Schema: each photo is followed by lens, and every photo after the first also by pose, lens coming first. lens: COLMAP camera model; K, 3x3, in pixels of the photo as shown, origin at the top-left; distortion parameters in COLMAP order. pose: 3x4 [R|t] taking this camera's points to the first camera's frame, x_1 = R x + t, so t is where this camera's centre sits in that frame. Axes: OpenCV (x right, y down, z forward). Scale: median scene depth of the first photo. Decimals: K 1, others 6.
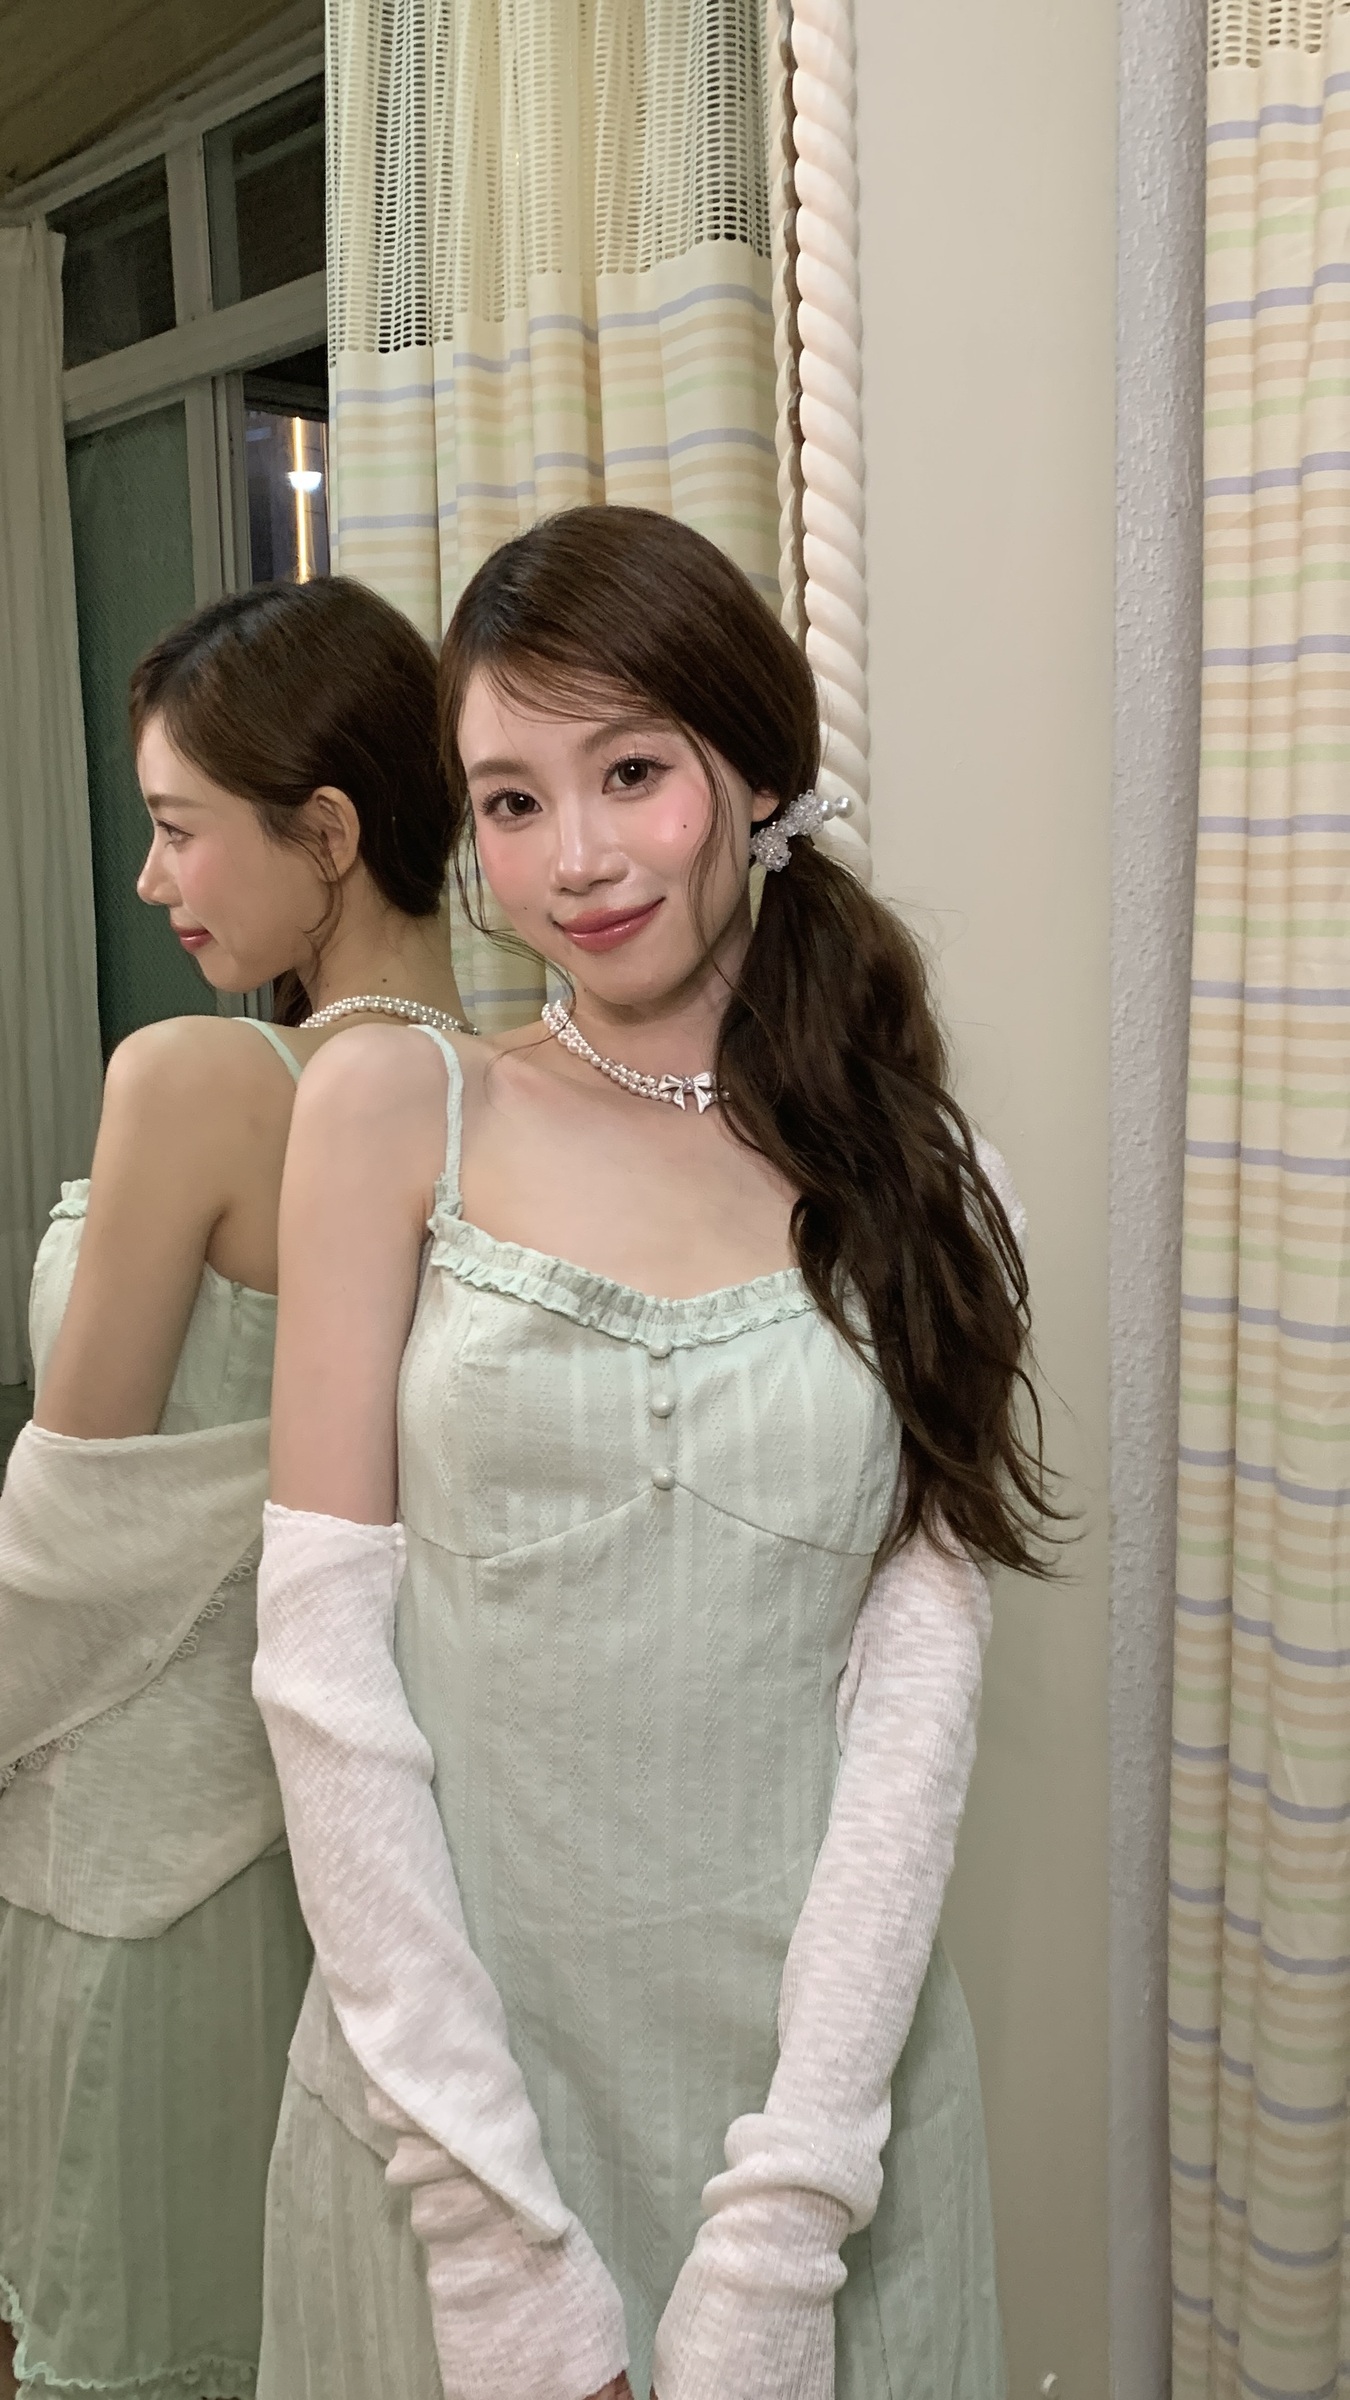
lens RADIAL K [[2106.4, 0, 668.4], [0, 2106.4, 1183.1], [0, 0, 1]] dist [0.039239, -0.055770]
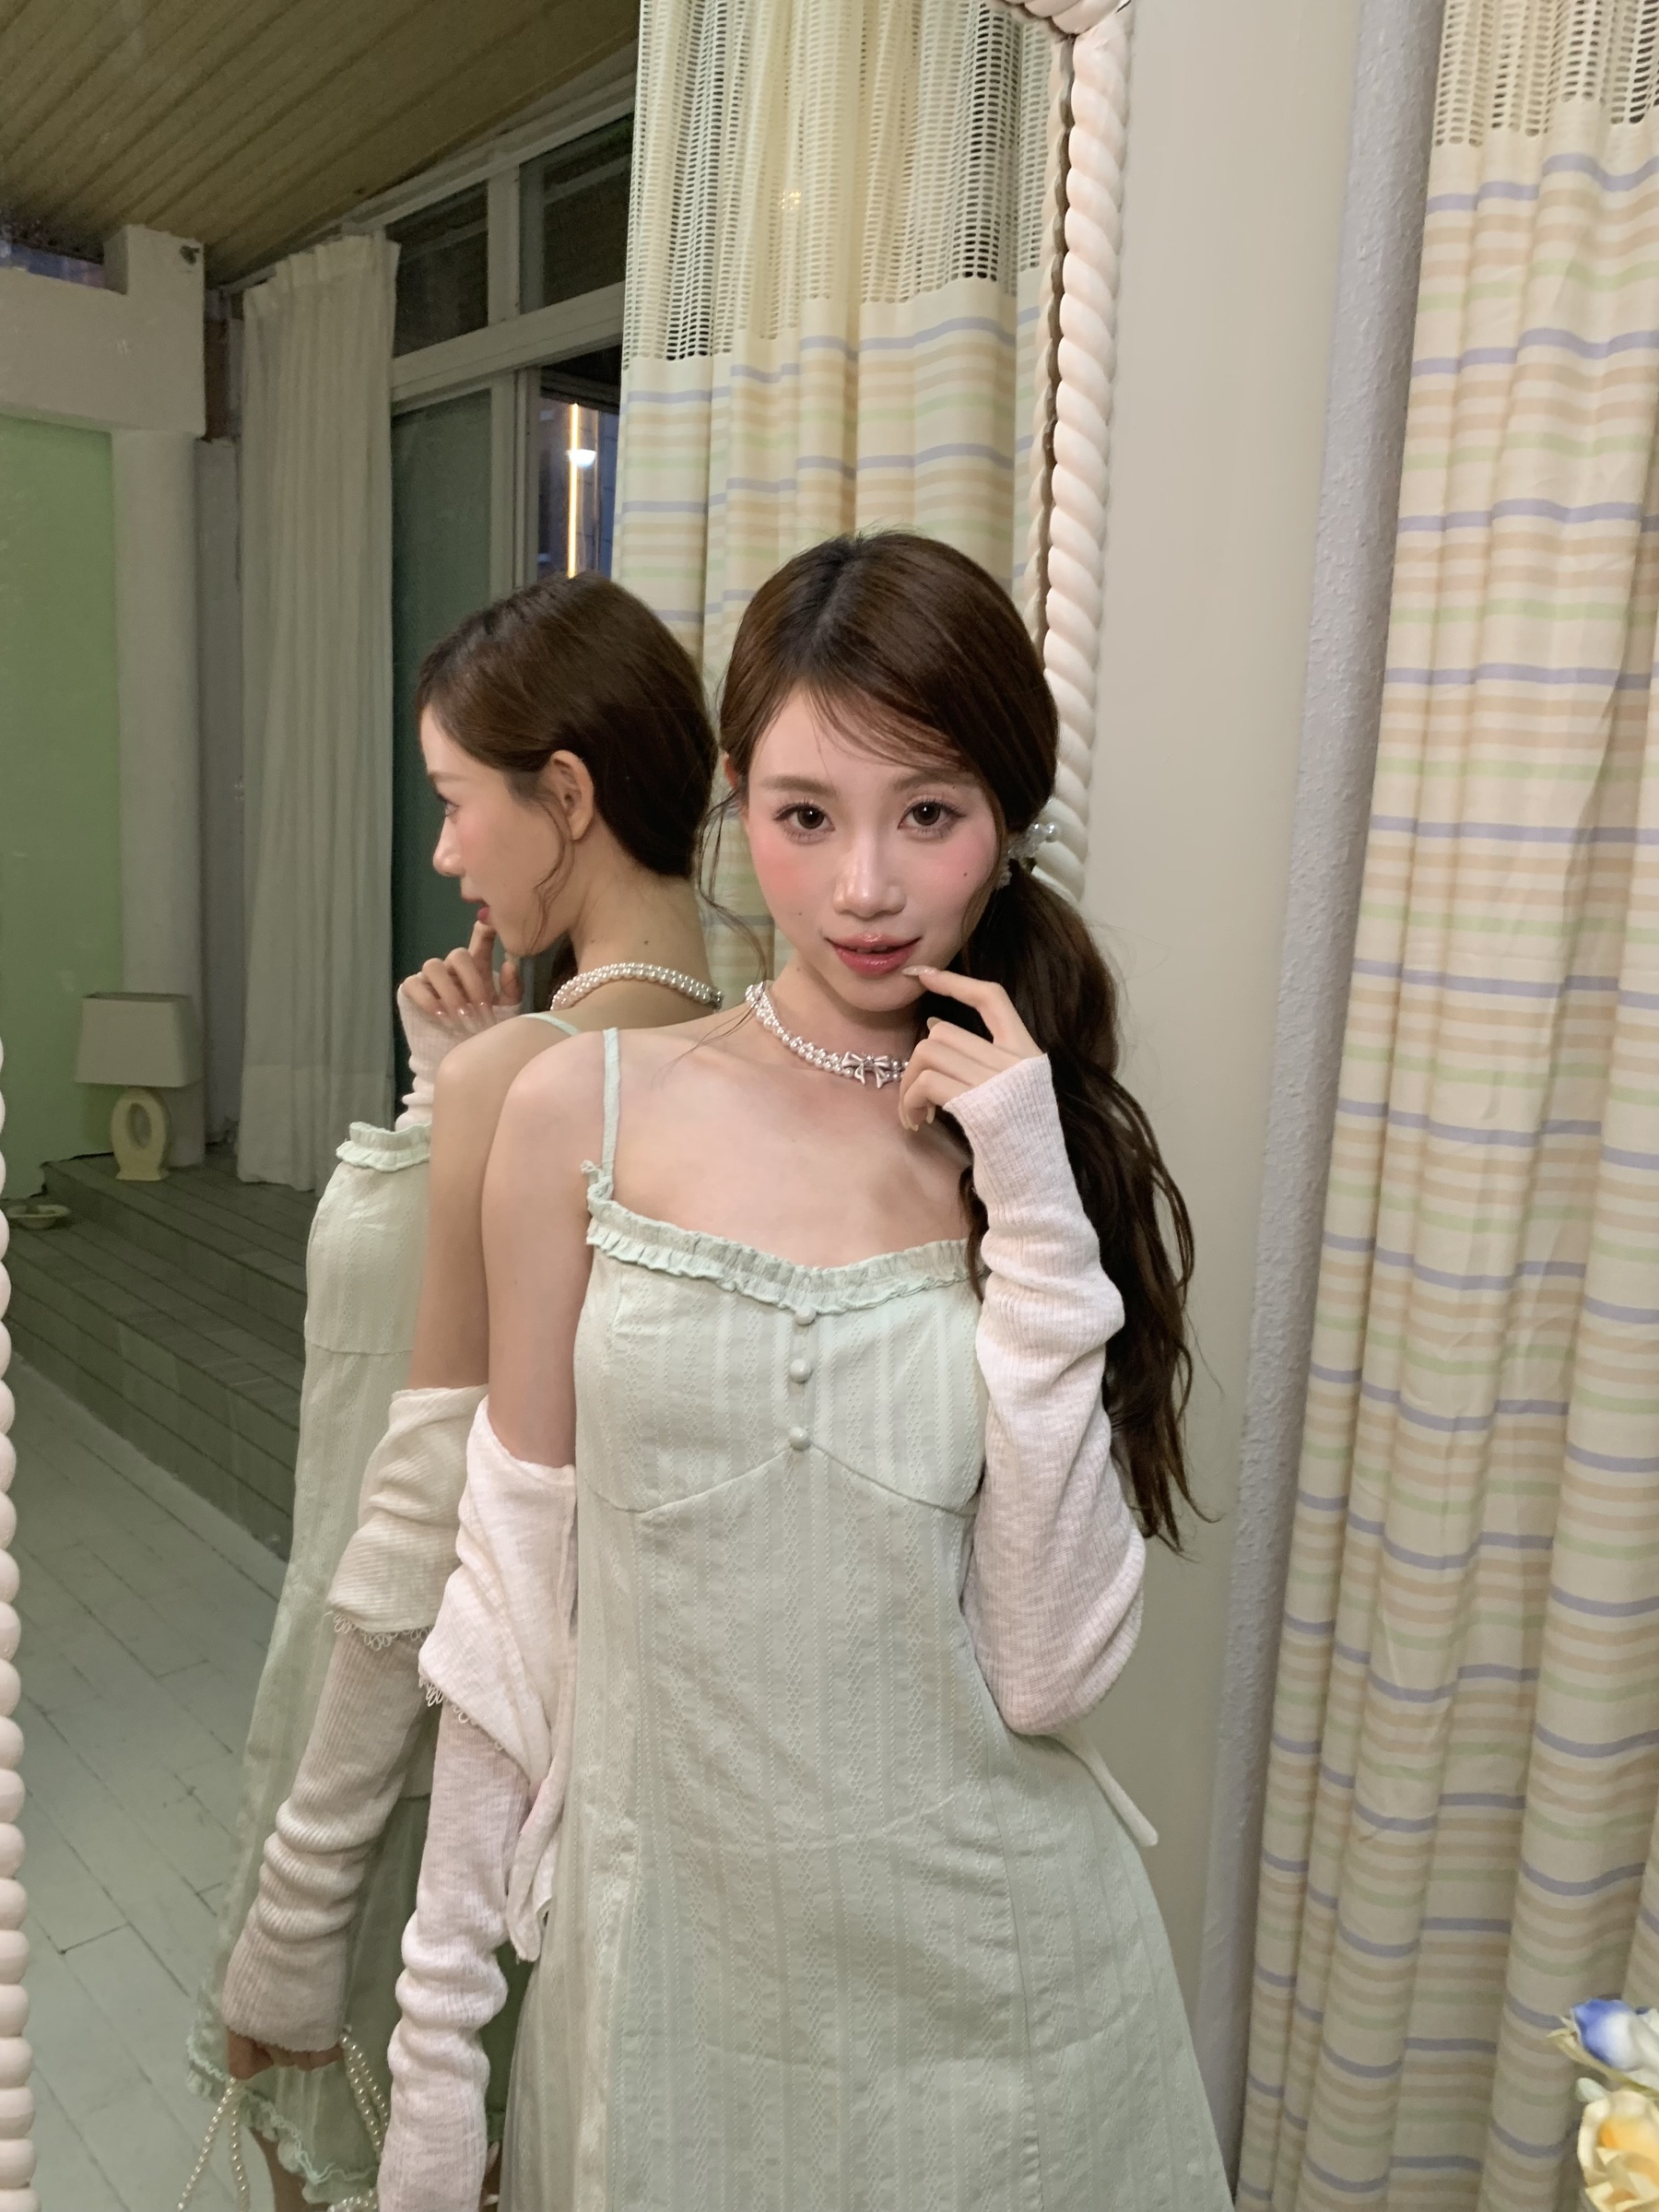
lens RADIAL K [[1696.3, 0, 796.1], [0, 1696.3, 1084.1], [0, 0, 1]] dist [0.014162, -0.009913]
pose [[0.997727, 0.063776, -0.021760, -0.026009], [-0.063178, 0.997634, 0.027103, -0.033303], [0.023437, -0.025666, 0.999396, 0.077228]]
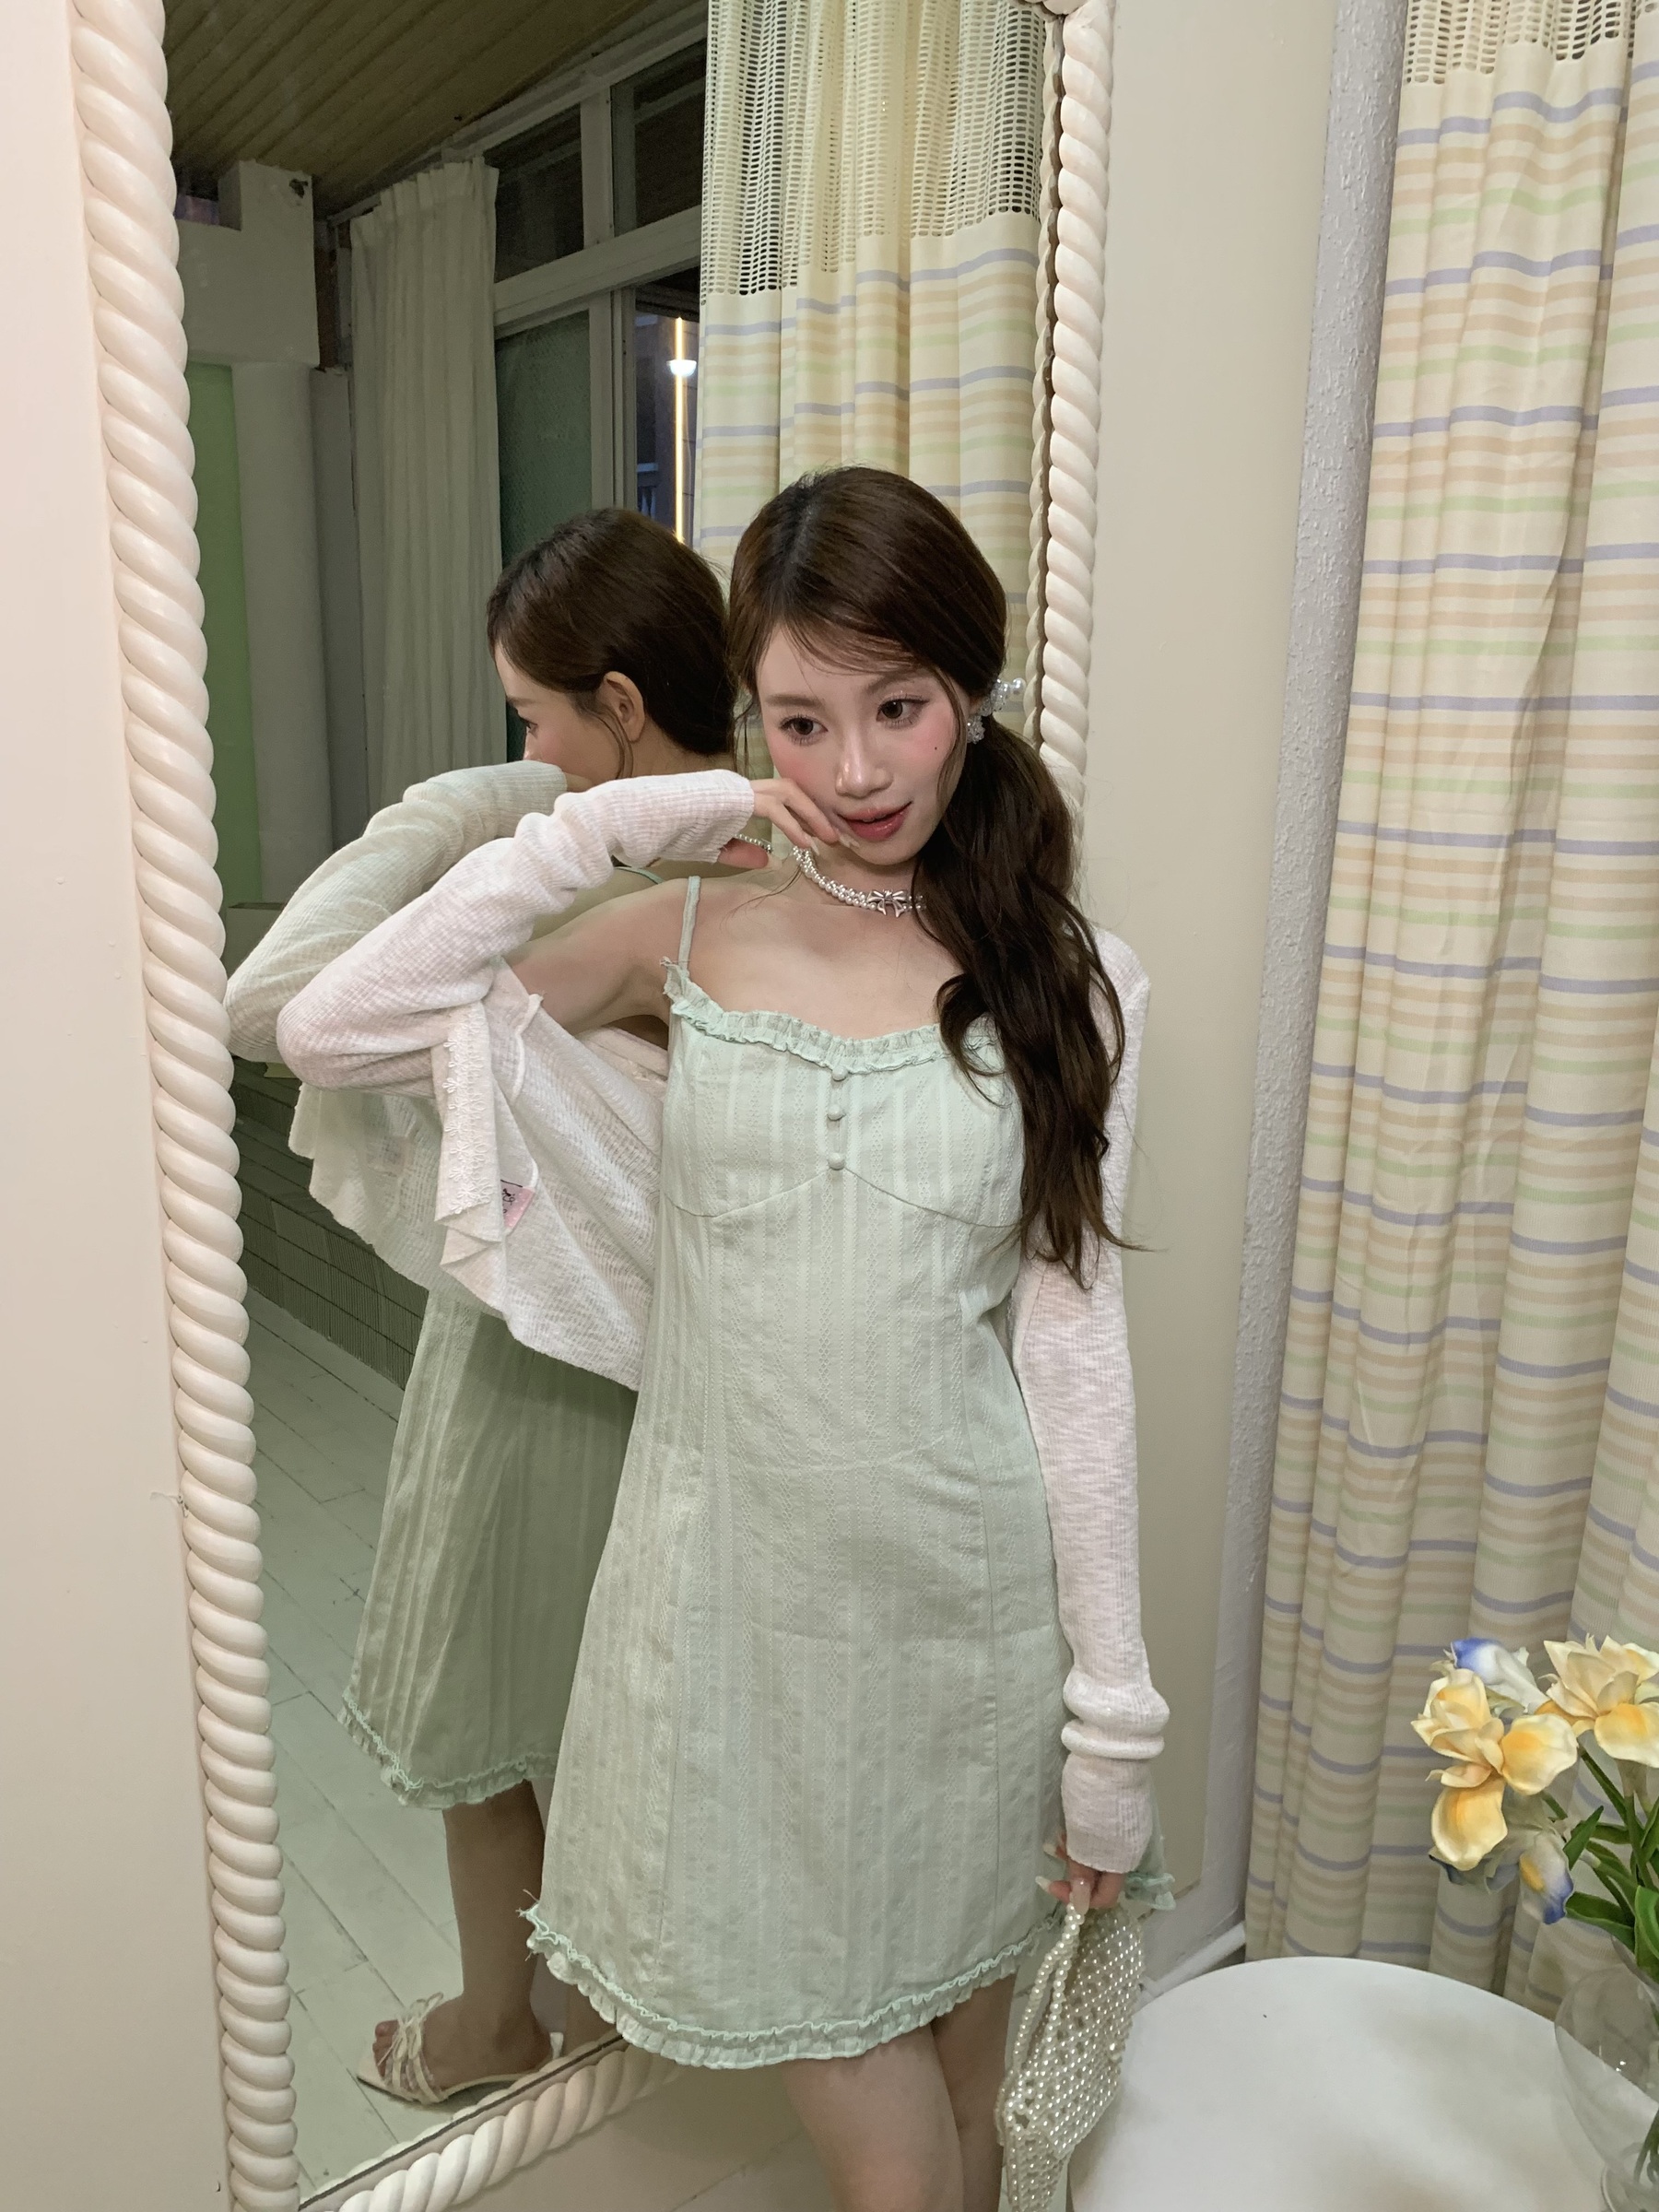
lens RADIAL K [[1696.3, 0, 801.0], [0, 1696.3, 1115.7], [0, 0, 1]] dist [0.014162, -0.009913]
pose [[0.994988, 0.053707, -0.084345, 0.017380], [-0.045238, 0.994029, 0.099295, -0.004207], [0.089174, -0.094982, 0.991477, -0.078475]]
